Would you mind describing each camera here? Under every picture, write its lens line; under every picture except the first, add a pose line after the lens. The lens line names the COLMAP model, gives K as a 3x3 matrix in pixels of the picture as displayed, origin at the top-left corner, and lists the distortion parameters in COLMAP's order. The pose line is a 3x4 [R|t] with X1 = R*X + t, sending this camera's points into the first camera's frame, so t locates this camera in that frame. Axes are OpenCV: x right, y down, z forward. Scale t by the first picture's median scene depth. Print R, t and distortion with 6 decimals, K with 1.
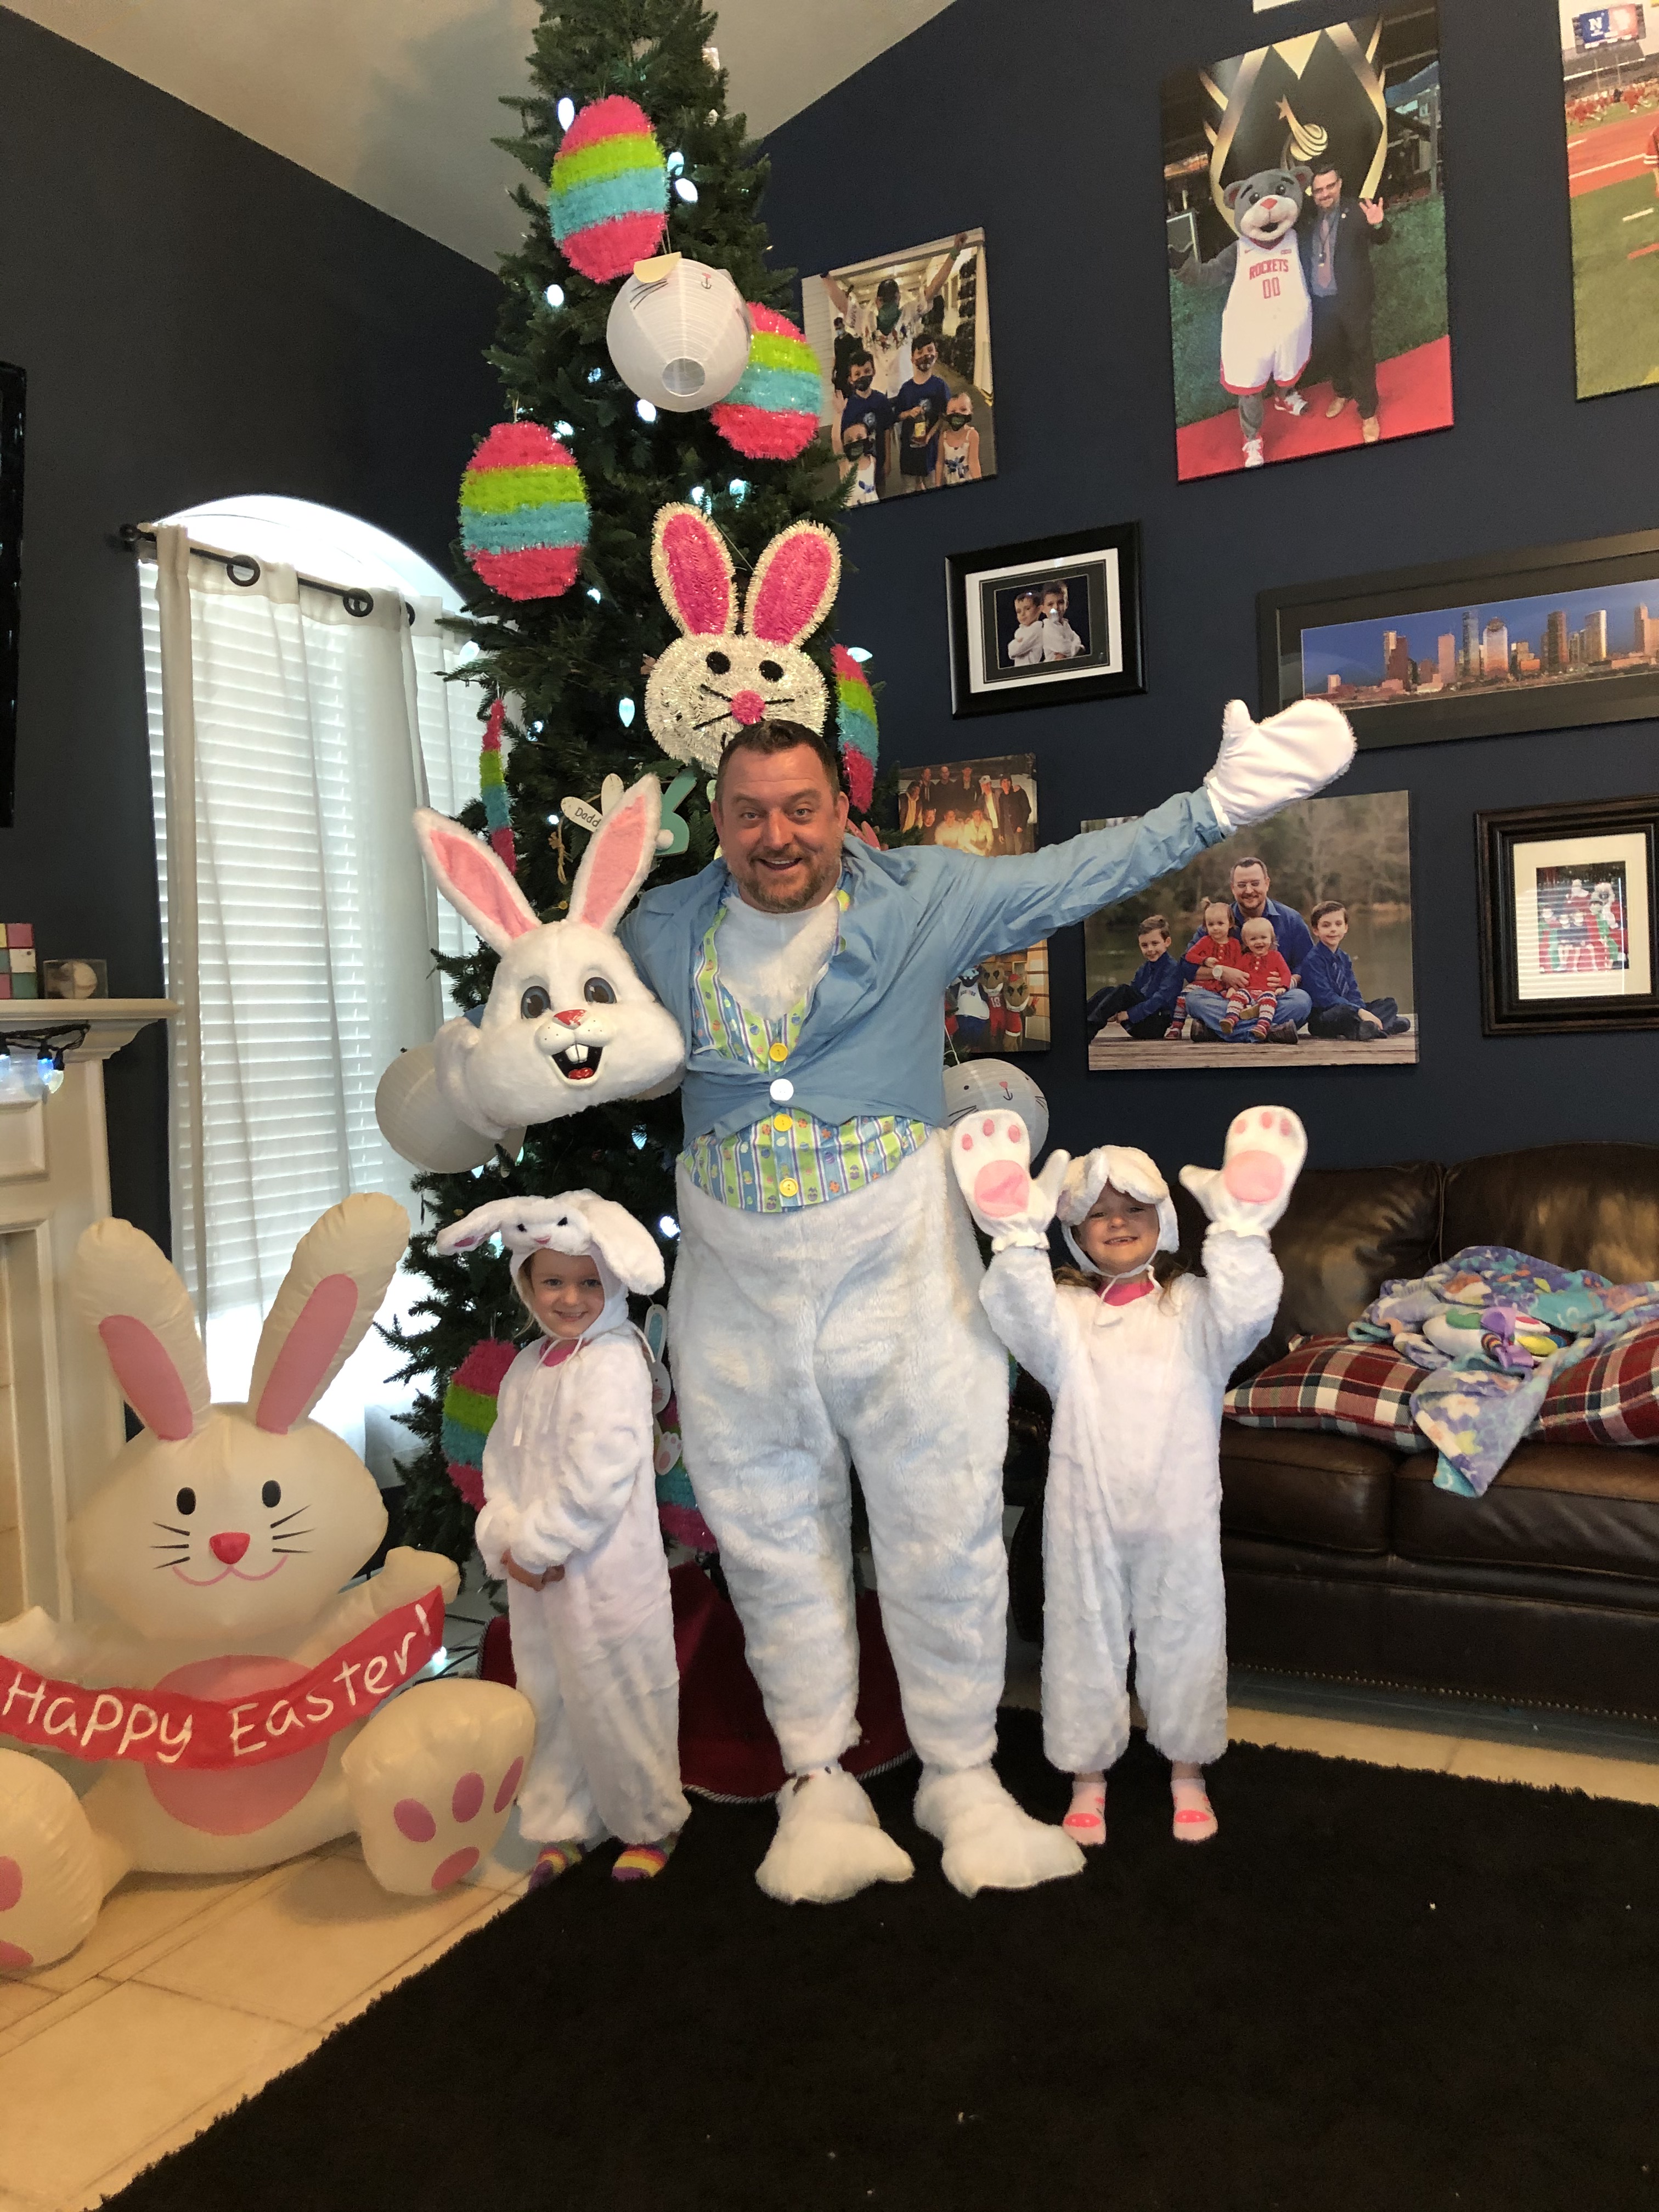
lens RADIAL K [[1837.6, 0, 846.1], [0, 1837.6, 1104.0], [0, 0, 1]] dist [0.011525, -0.000241]
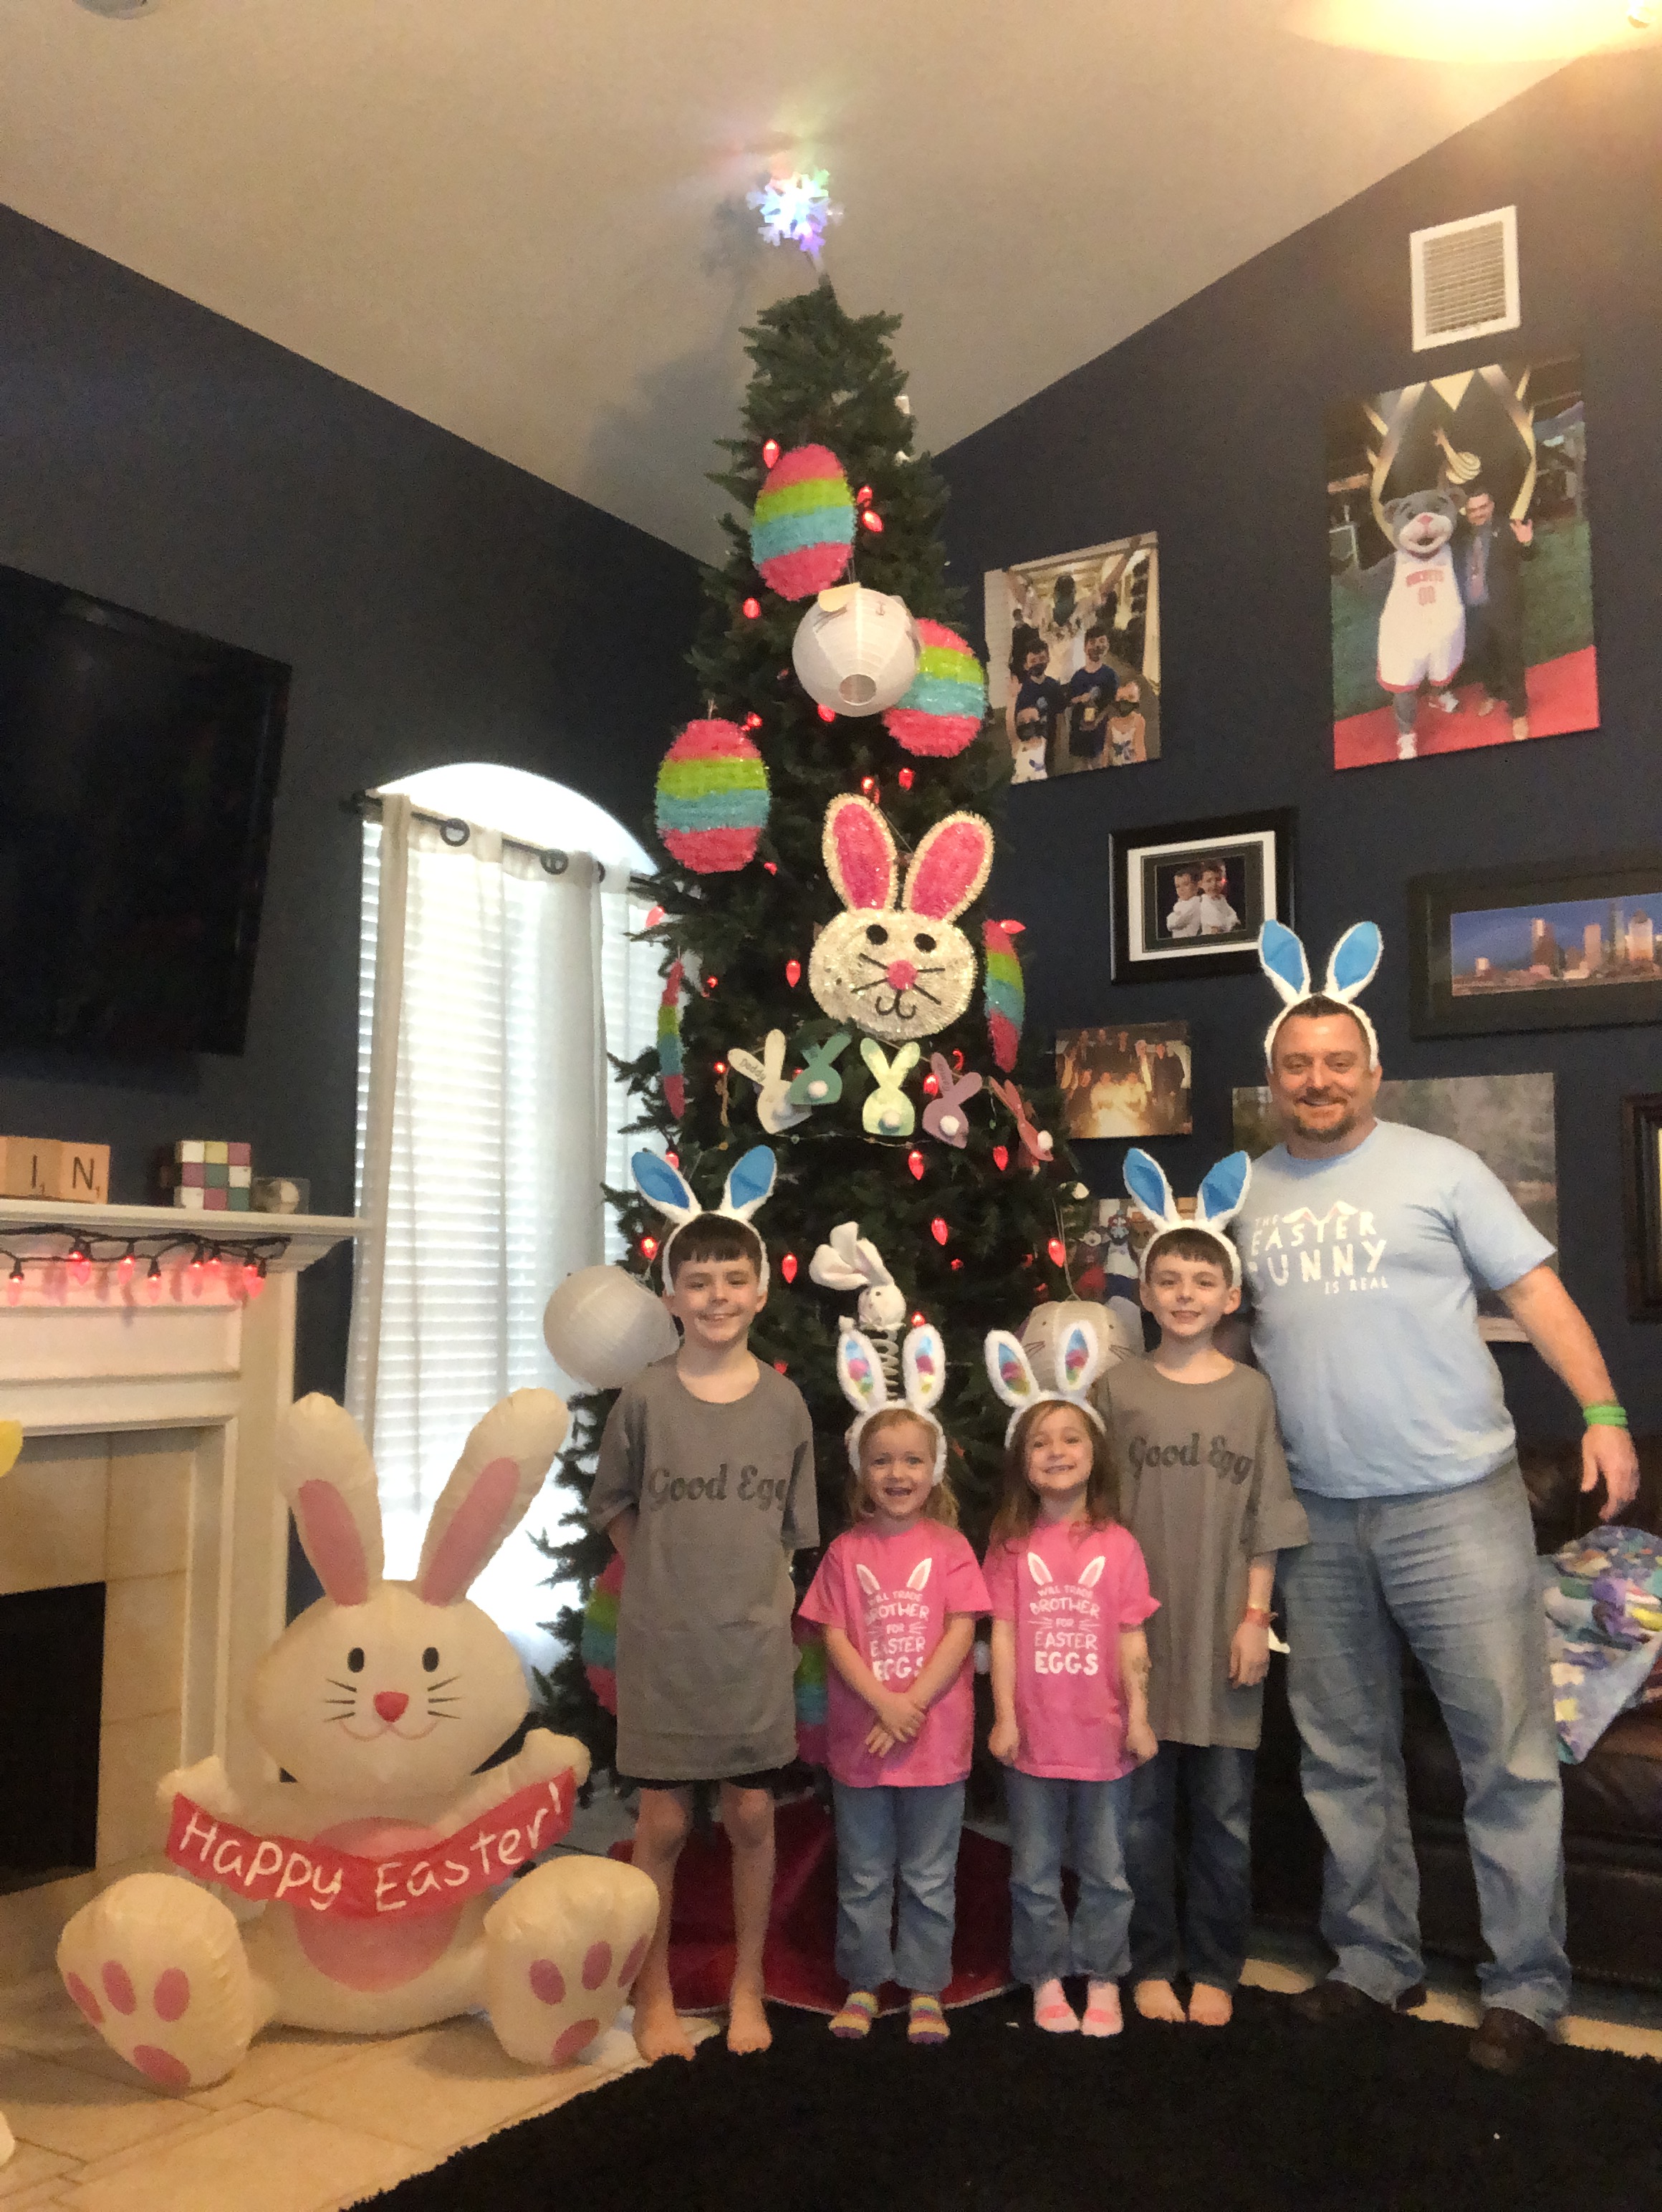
lens RADIAL K [[2118.8, 0, 815.7], [0, 2118.8, 1121.1], [0, 0, 1]] dist [-0.007374, 0.000000]
pose [[0.993056, 0.041770, -0.109975, 0.030345], [-0.055713, 0.990345, -0.126935, 0.027398], [0.103611, 0.132181, 0.985796, -0.191222]]
